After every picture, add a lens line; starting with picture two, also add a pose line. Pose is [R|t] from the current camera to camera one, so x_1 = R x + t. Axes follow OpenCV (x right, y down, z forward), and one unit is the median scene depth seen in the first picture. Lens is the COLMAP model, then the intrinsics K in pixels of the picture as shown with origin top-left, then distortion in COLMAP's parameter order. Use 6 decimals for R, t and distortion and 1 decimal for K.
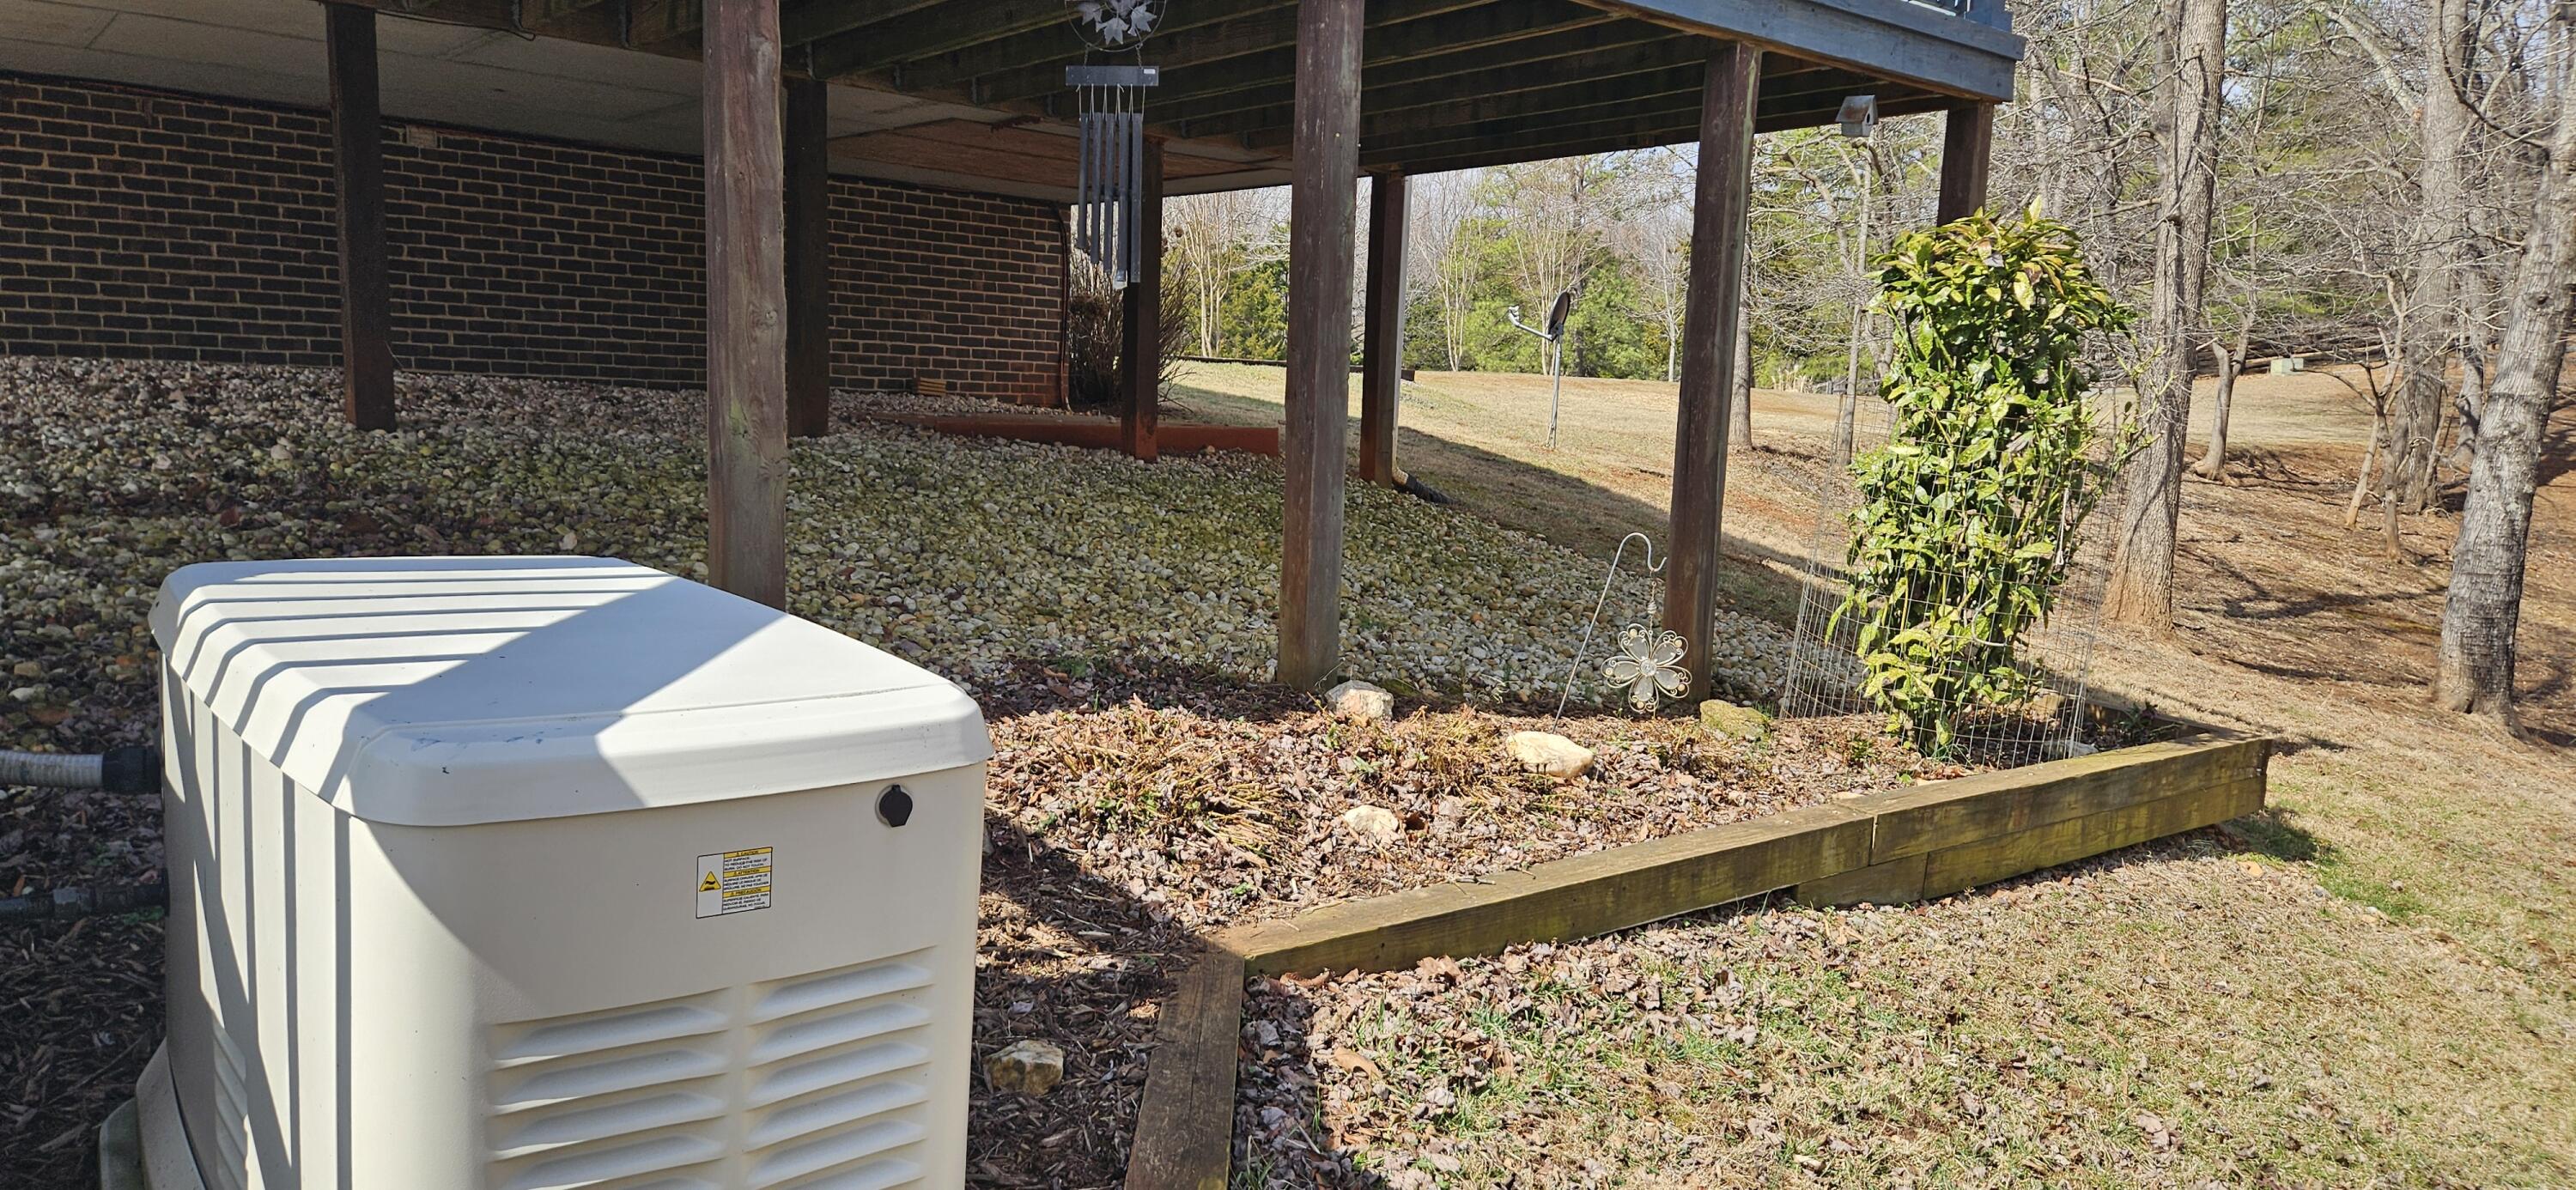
lens RADIAL K [[1726.5, 0, 1285.5], [0, 1726.5, 612.1], [0, 0, 1]] dist [0.074048, -0.046689]
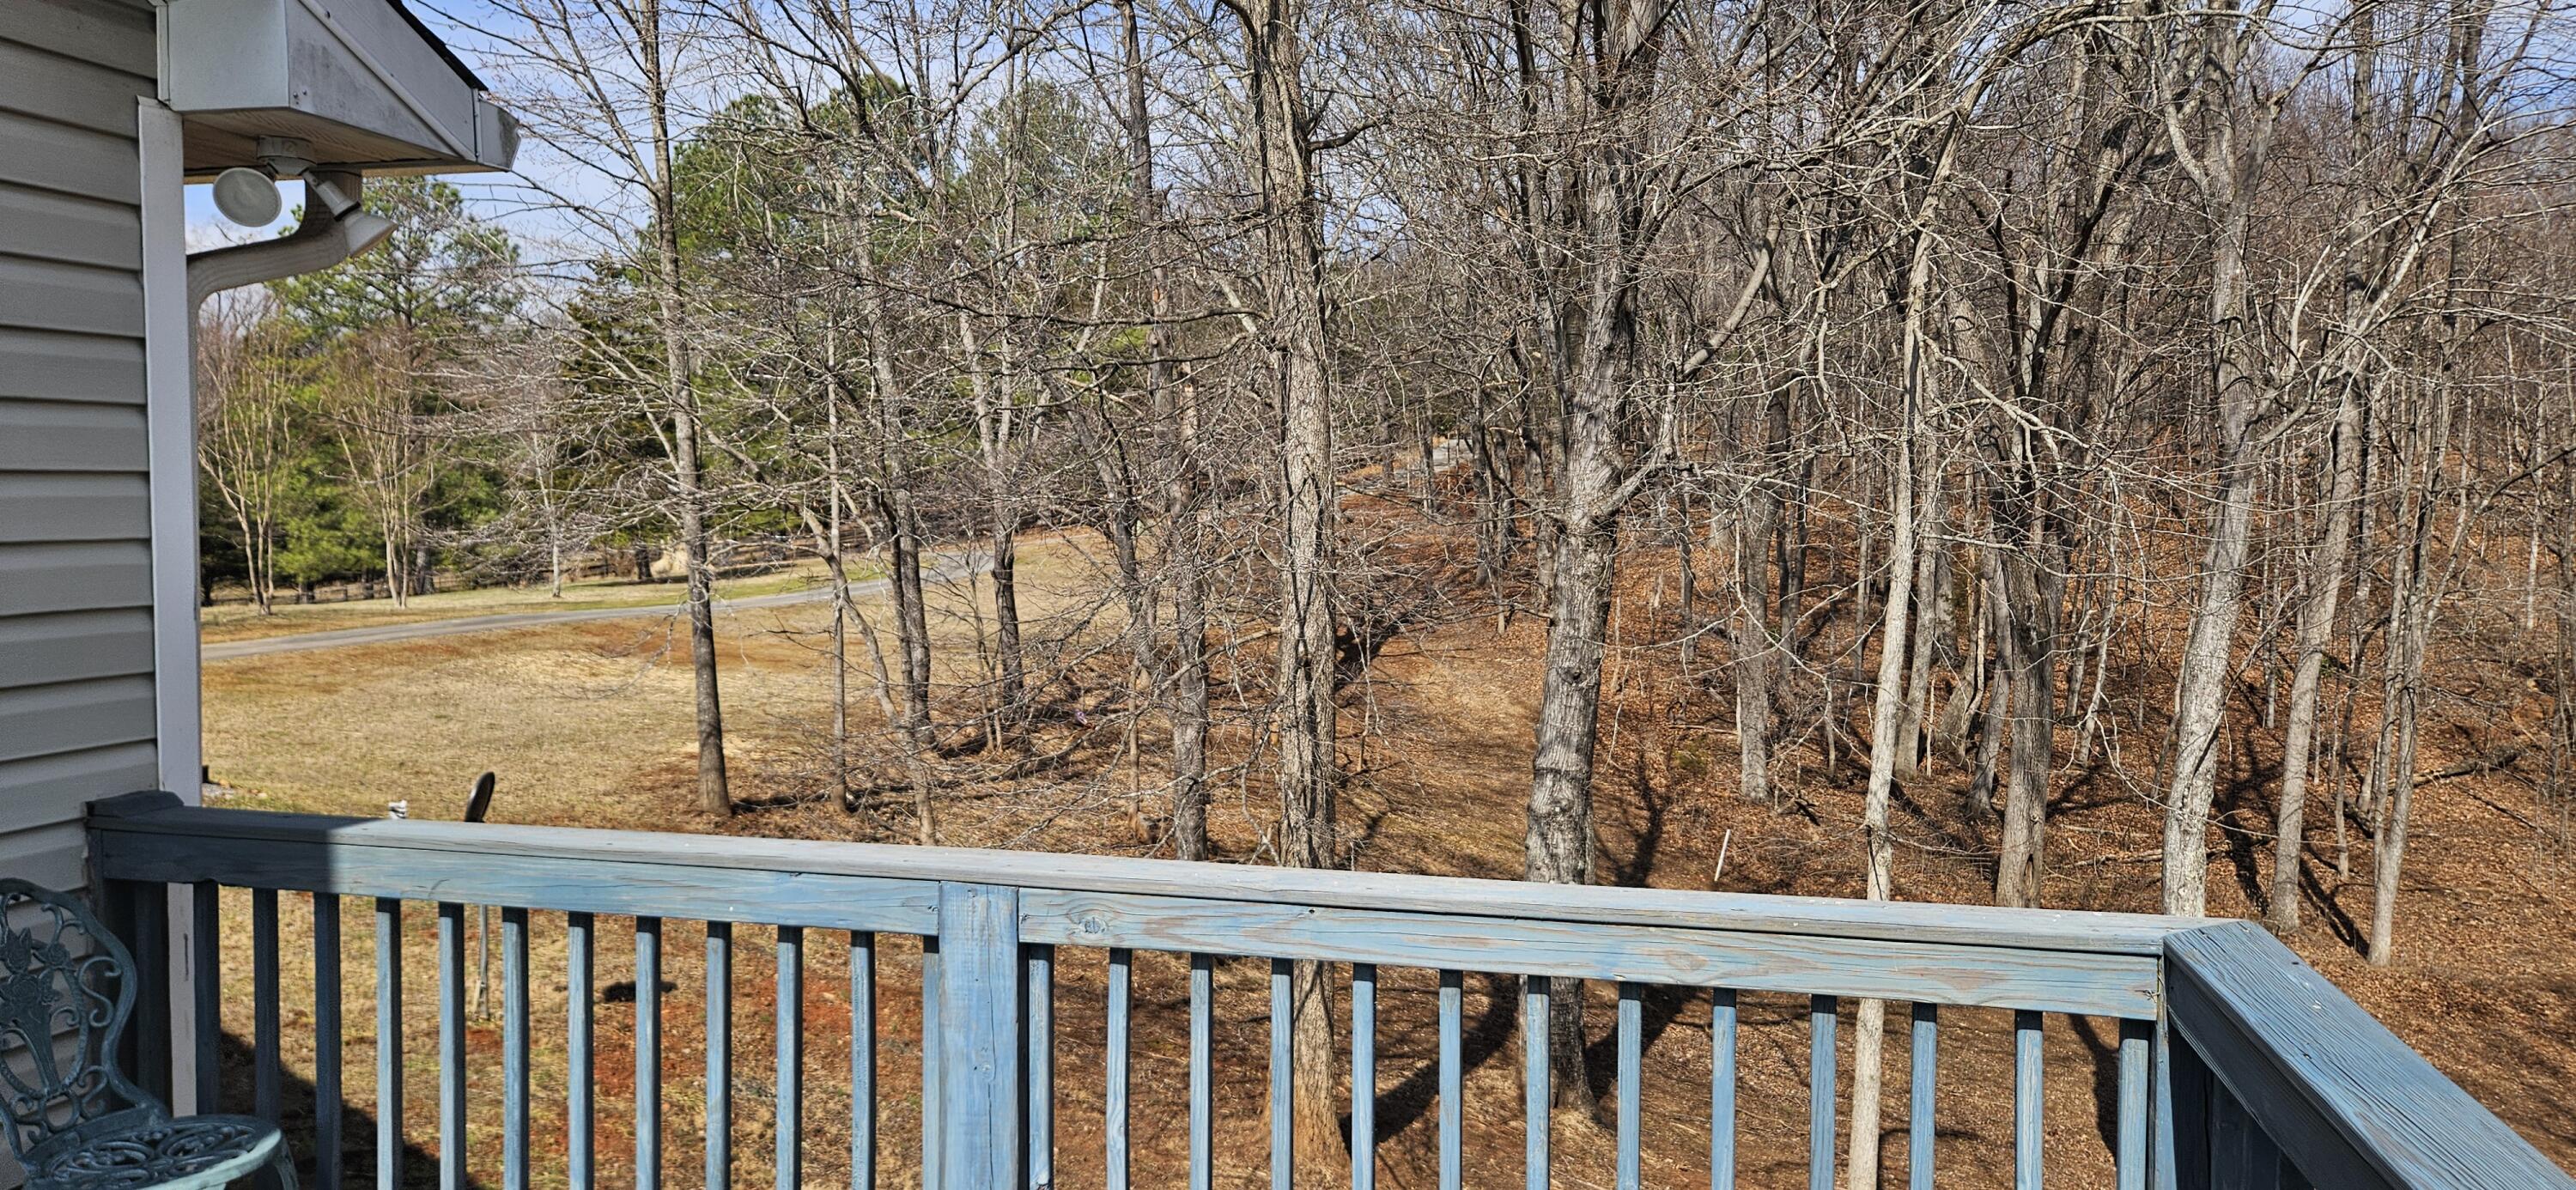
lens RADIAL K [[1734.5, 0, 1237.7], [0, 1734.5, 591.7], [0, 0, 1]] dist [0.058841, -0.004564]
pose [[0.821645, -0.069151, 0.565789, 0.027879], [0.109123, 0.993337, -0.037064, -0.203290], [-0.559457, 0.092195, 0.823716, 0.317410]]
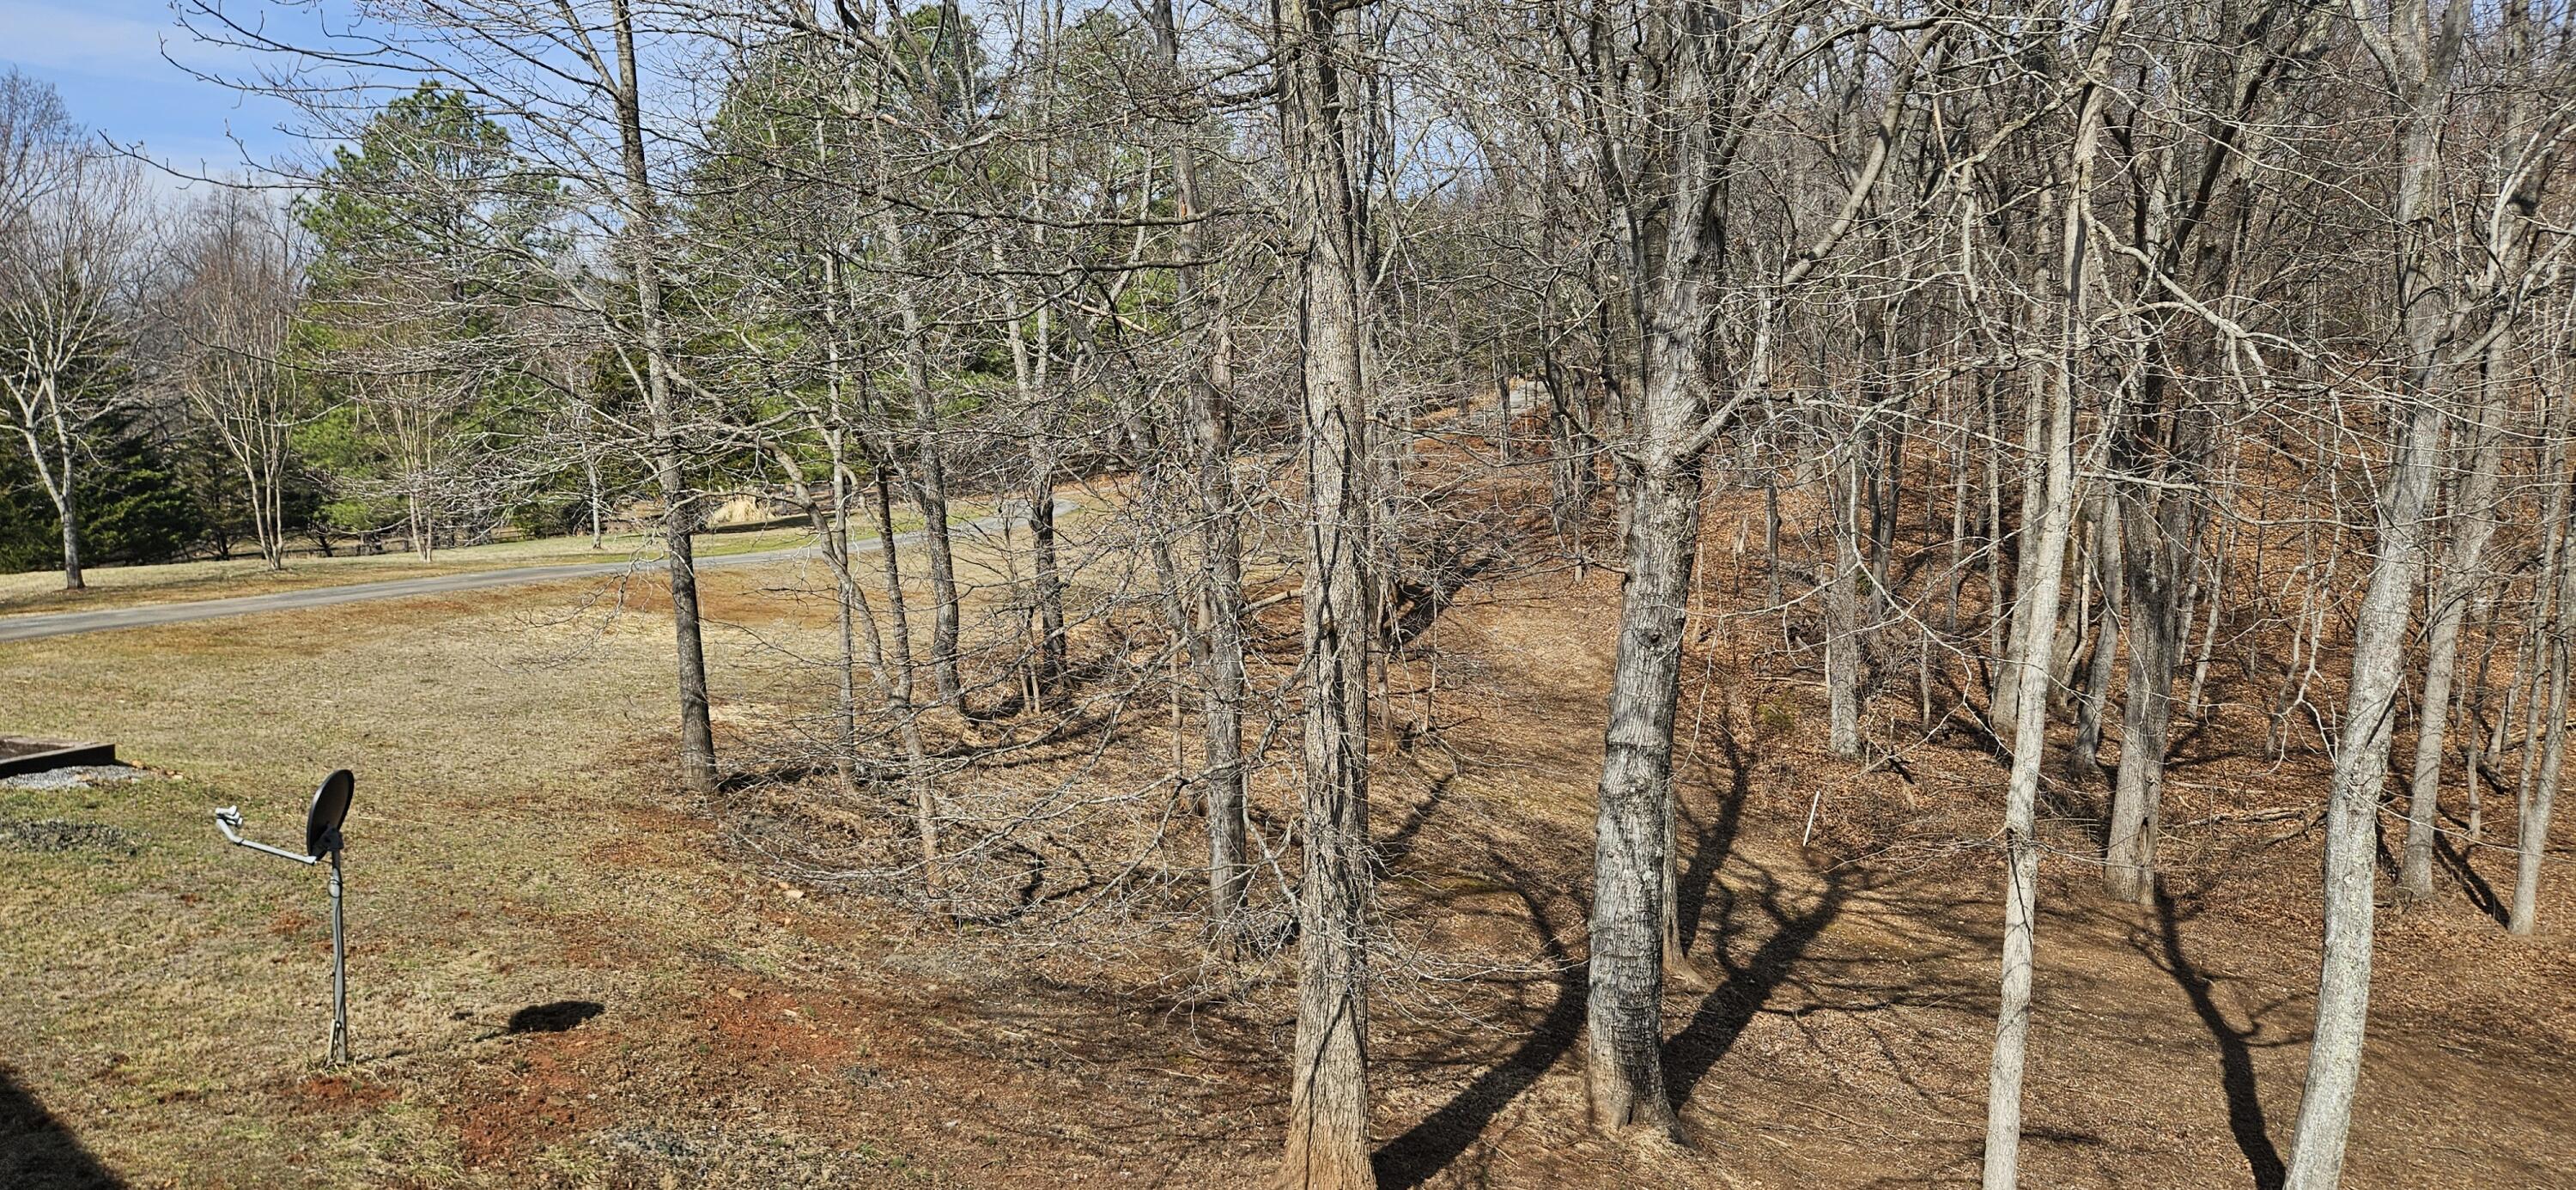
lens RADIAL K [[1726.5, 0, 1285.5], [0, 1726.5, 612.1], [0, 0, 1]] dist [0.074048, -0.046689]
pose [[0.831990, -0.097220, 0.546206, 0.113547], [0.113740, 0.993504, 0.003584, -0.208265], [-0.543006, 0.059143, 0.837644, 0.399414]]
